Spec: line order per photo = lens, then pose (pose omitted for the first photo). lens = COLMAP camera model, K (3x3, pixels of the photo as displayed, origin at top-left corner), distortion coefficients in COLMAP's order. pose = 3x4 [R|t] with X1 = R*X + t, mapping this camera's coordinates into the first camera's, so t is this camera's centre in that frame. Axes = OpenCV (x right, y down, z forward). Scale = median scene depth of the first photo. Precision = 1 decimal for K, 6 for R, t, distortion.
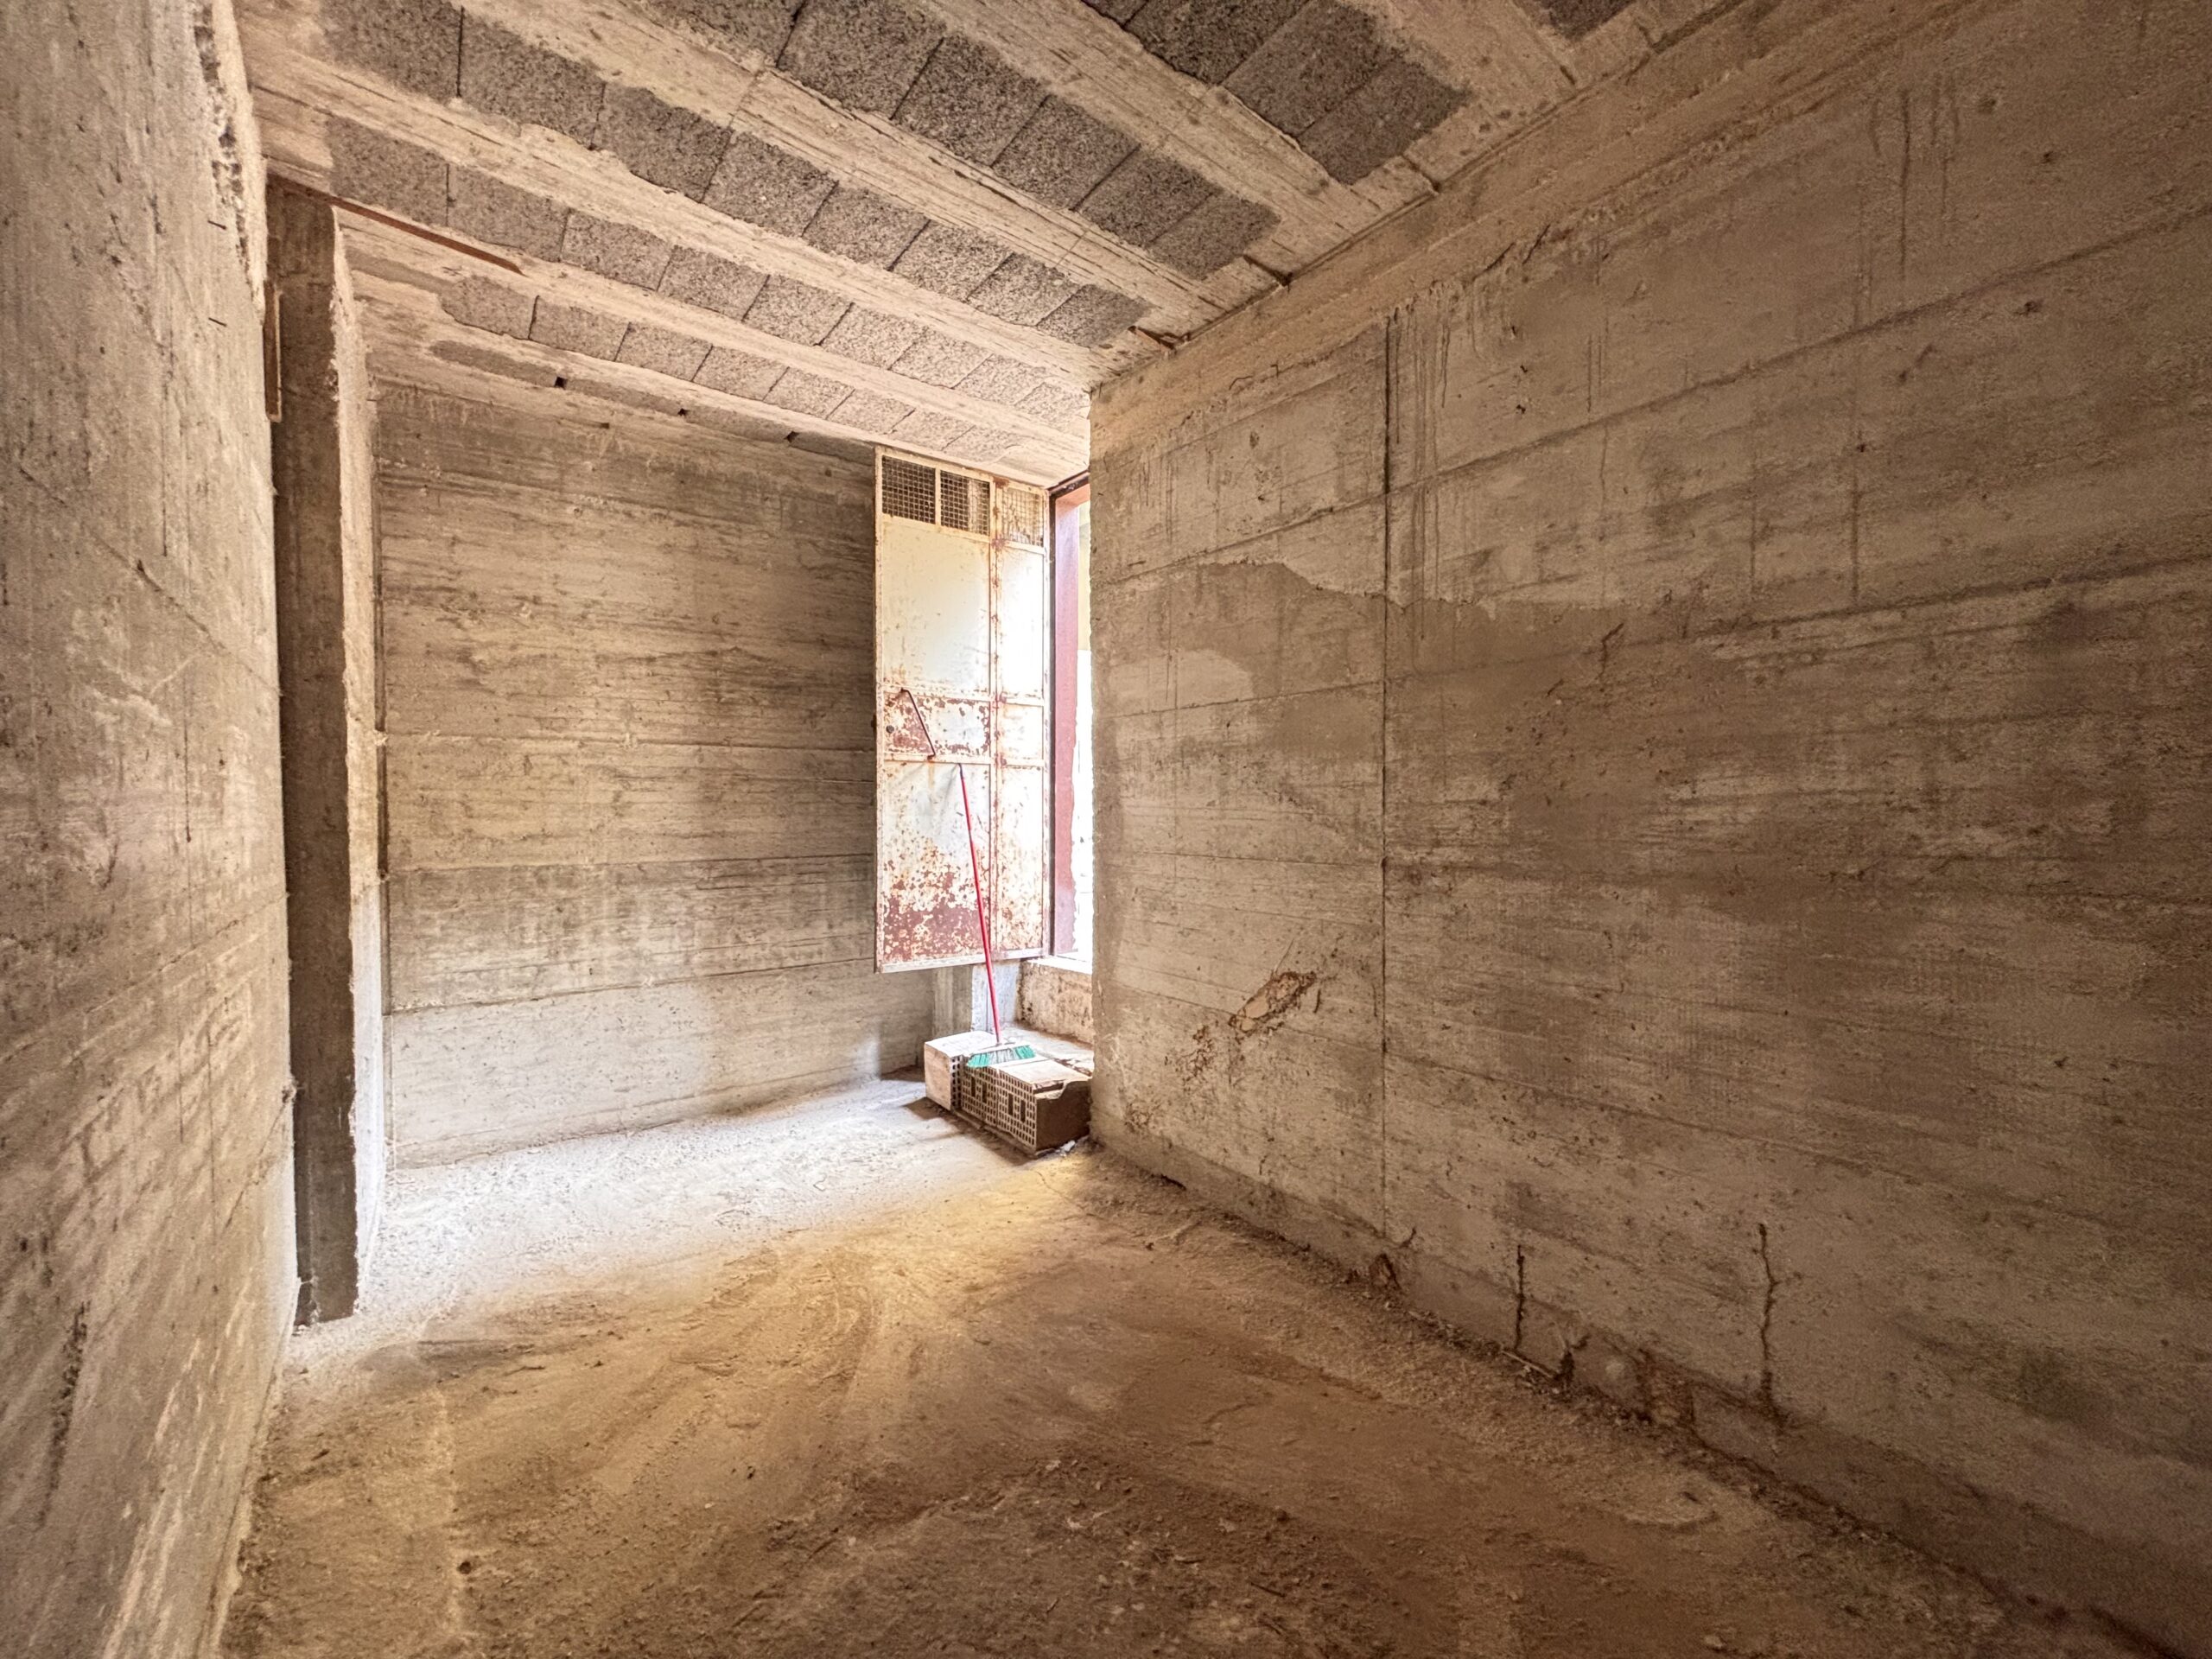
lens RADIAL K [[891.3, 0, 1098.5], [0, 891.3, 840.2], [0, 0, 1]] dist [-0.003412, 0.001810]
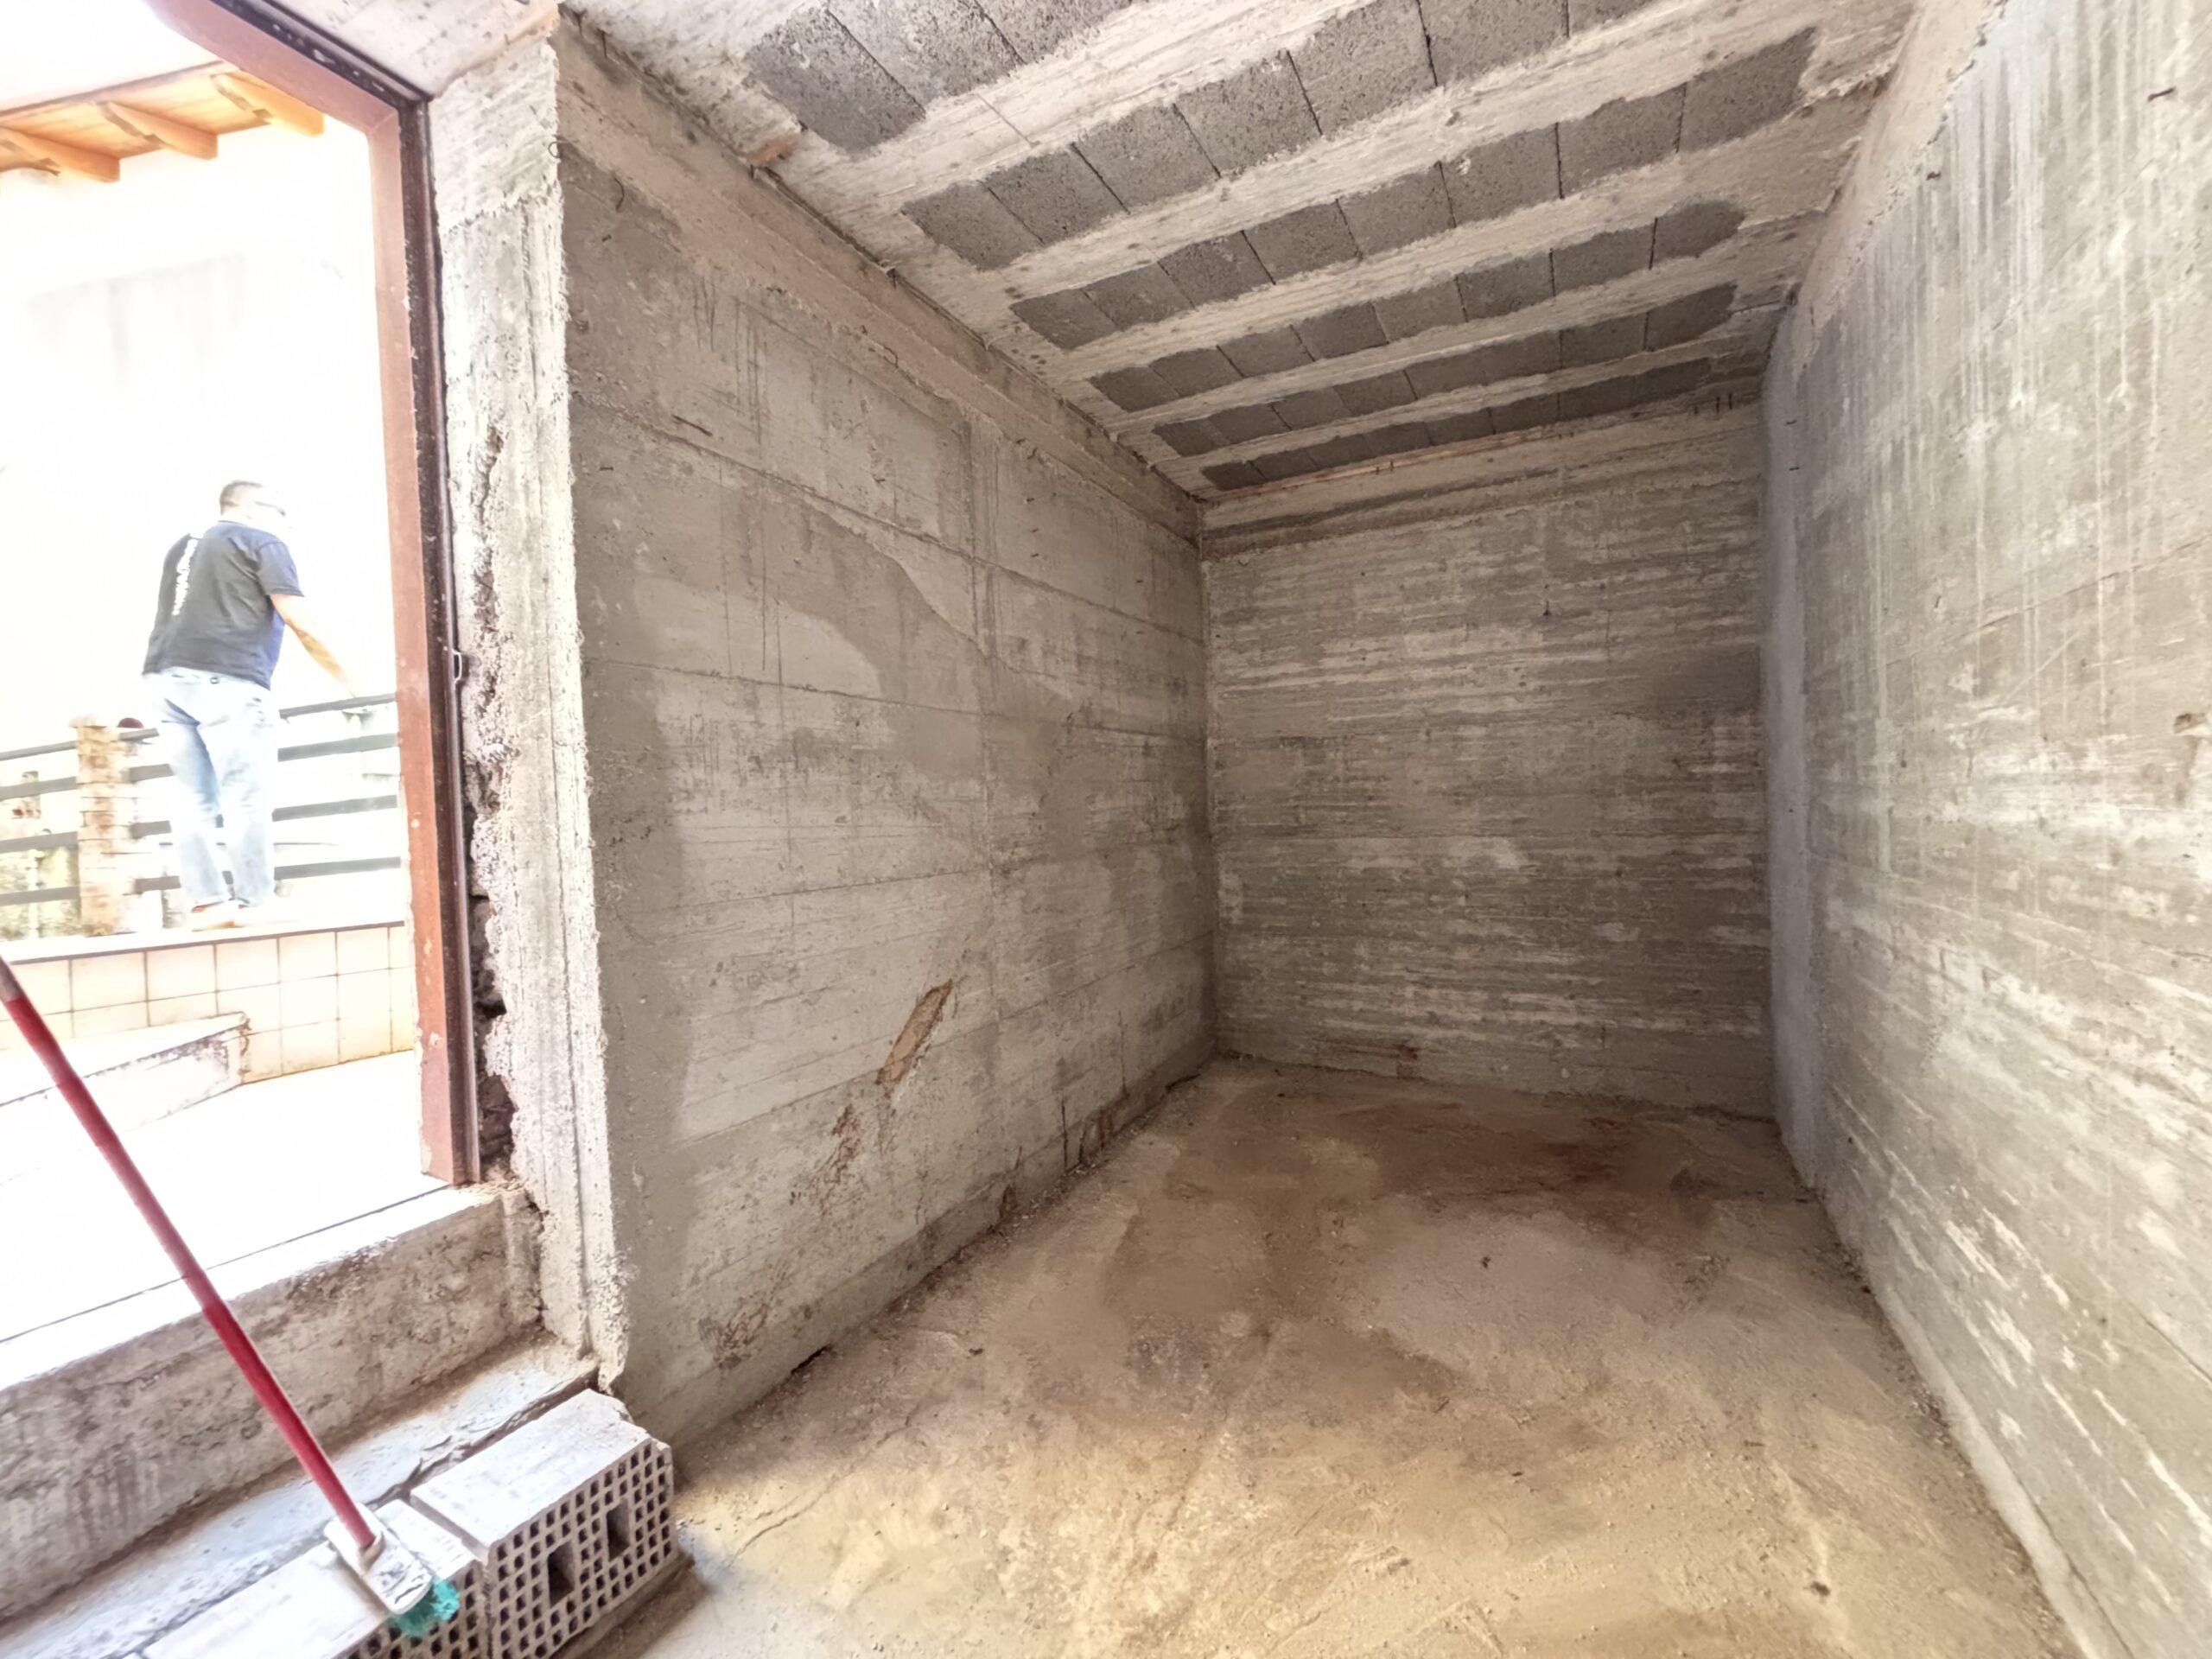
lens RADIAL K [[891.3, 0, 1100.7], [0, 891.3, 839.8], [0, 0, 1]] dist [-0.003412, 0.001810]
pose [[-0.422602, -0.011842, 0.906238, -0.779116], [0.066454, 0.996818, 0.044014, -0.048594], [-0.903876, 0.078823, -0.420470, 1.279927]]
